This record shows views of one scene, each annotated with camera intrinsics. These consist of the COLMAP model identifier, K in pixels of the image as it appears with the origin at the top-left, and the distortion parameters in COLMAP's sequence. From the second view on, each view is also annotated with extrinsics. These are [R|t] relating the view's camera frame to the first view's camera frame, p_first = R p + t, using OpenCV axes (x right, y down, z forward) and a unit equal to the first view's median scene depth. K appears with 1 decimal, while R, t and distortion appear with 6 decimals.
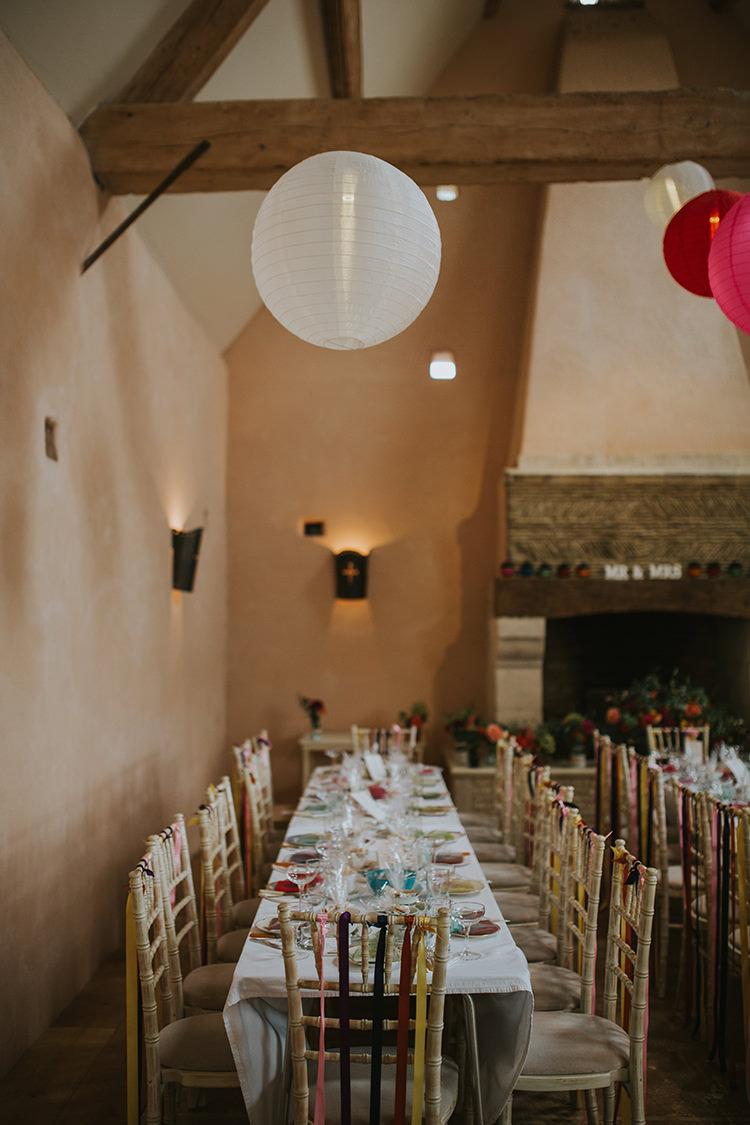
lens RADIAL K [[1081.6, 0, 375.0], [0, 1081.6, 562.5], [0, 0, 1]] dist [-0.022712, 0.026740]
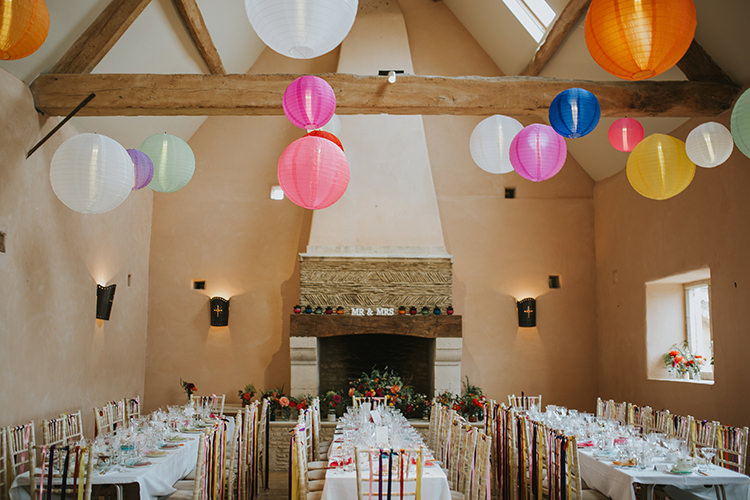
lens RADIAL K [[755.0, 0, 375.0], [0, 755.0, 250.0], [0, 0, 1]] dist [-0.010685, 0.026971]
pose [[0.999381, 0.012654, 0.032824, 0.209077], [-0.010226, 0.997272, -0.073099, -0.001803], [-0.033659, 0.072718, 0.996784, -0.254946]]
